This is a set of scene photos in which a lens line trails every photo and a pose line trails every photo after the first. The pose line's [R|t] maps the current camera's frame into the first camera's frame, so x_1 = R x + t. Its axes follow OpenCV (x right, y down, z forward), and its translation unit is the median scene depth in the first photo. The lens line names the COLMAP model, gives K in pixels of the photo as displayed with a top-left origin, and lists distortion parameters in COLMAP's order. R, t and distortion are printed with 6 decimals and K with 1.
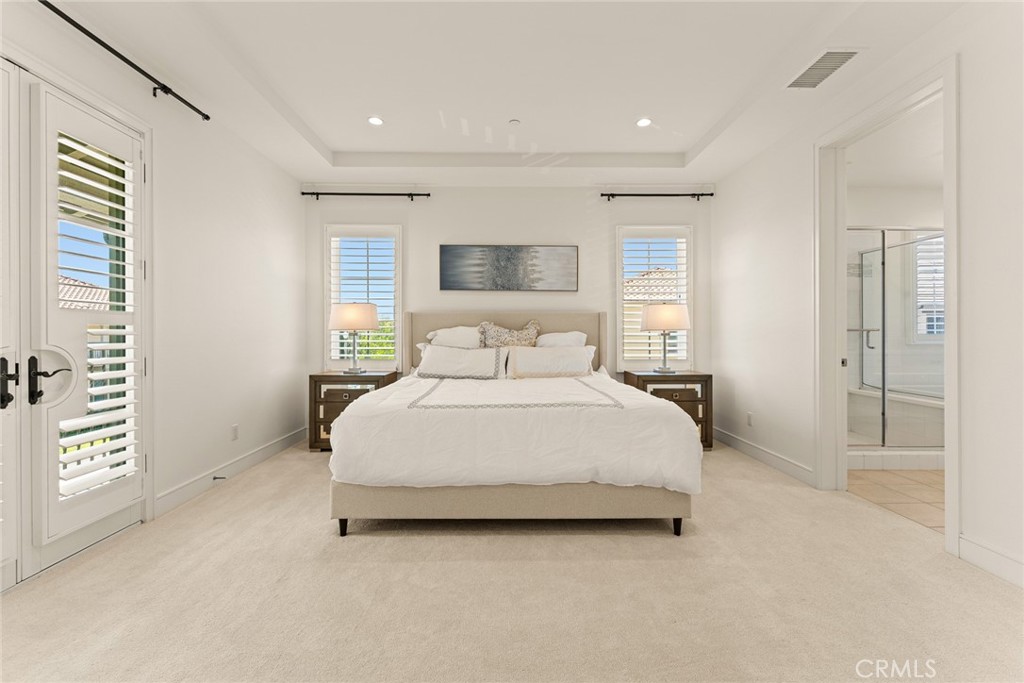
lens RADIAL K [[410.7, 0, 508.5], [0, 410.7, 333.5], [0, 0, 1]] dist [0.000289, 0.000106]
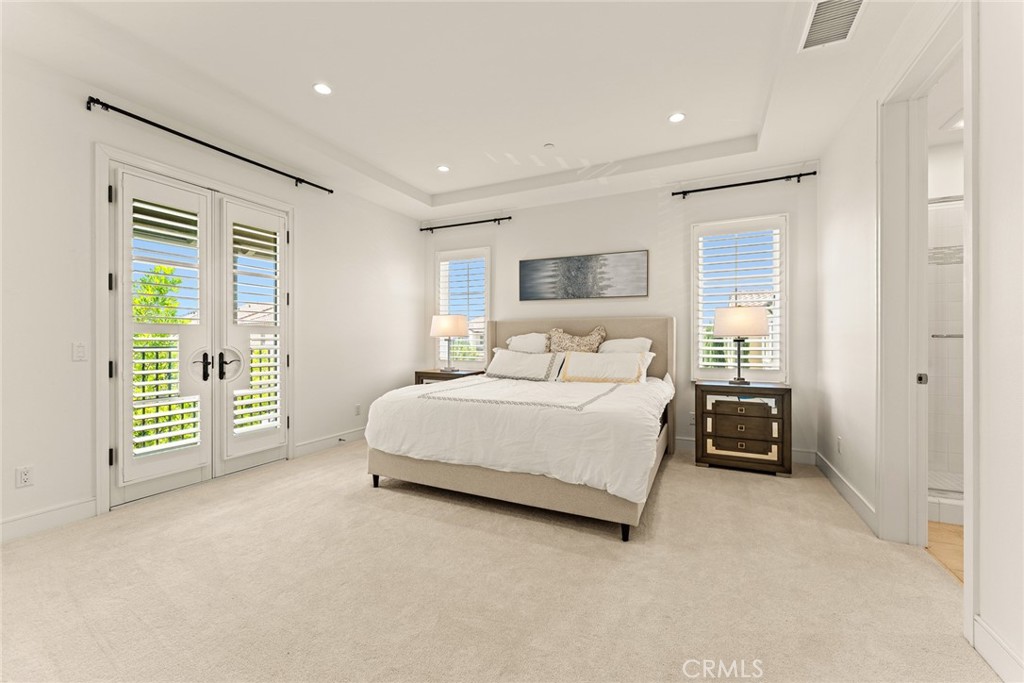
lens RADIAL K [[410.7, 0, 528.6], [0, 410.7, 339.2], [0, 0, 1]] dist [0.000289, 0.000106]
pose [[0.897915, 0.000939, -0.440168, 0.398209], [-0.000920, 1.000000, 0.000257, -0.001105], [0.440168, 0.000175, 0.897915, -0.002616]]
